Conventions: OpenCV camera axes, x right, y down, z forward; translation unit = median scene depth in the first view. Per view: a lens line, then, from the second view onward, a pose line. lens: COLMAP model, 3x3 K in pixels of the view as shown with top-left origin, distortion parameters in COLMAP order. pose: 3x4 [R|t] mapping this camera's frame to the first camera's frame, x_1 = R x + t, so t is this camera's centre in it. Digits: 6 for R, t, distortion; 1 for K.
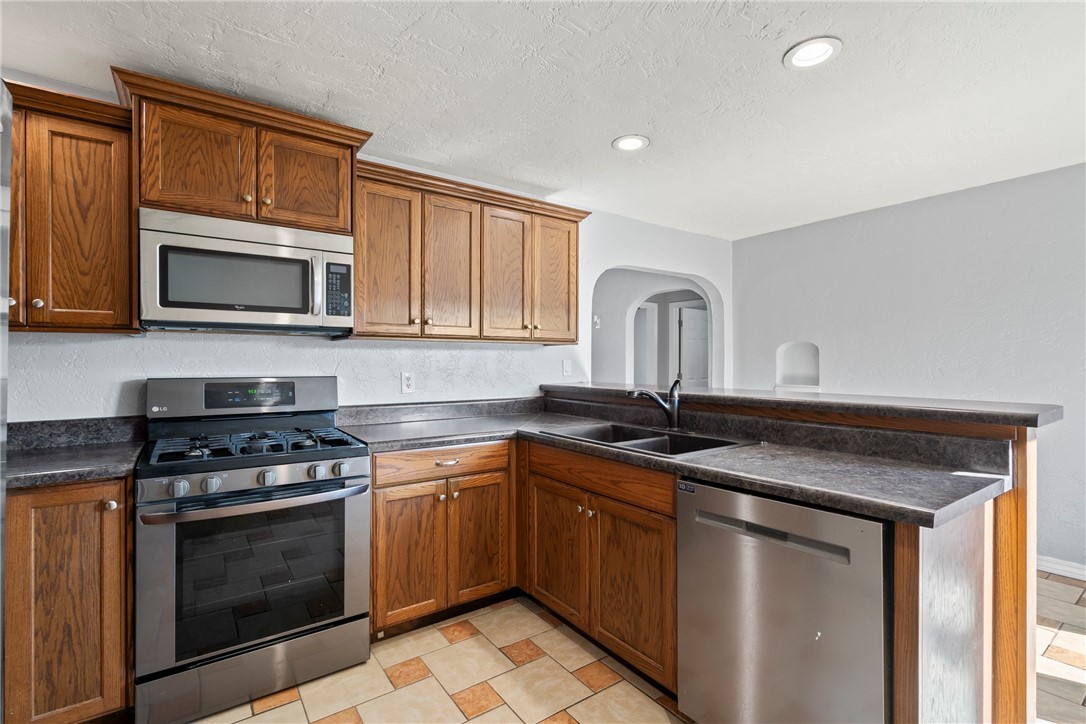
lens RADIAL K [[497.7, 0, 543.1], [0, 497.7, 361.5], [0, 0, 1]] dist [0.003282, 0.001449]
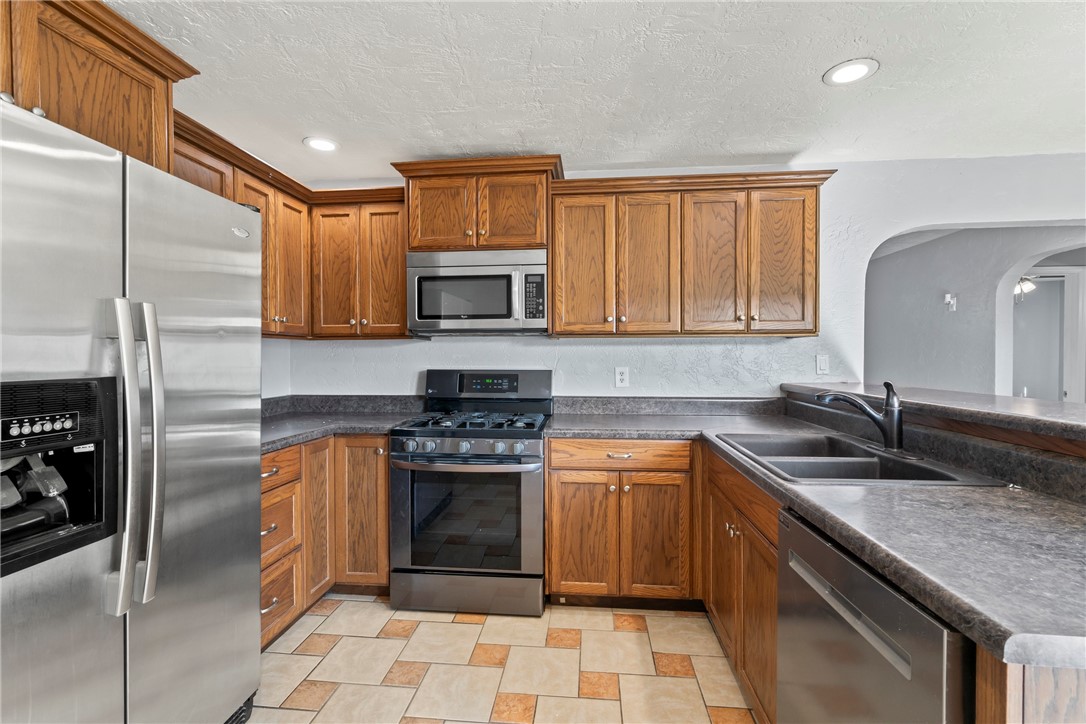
lens RADIAL K [[497.7, 0, 542.8], [0, 497.7, 361.1], [0, 0, 1]] dist [0.003282, 0.001449]
pose [[0.756539, 0.004213, -0.653935, 0.374685], [0.002039, 0.999959, 0.008801, -0.001834], [0.653945, -0.007992, 0.756500, 0.123102]]
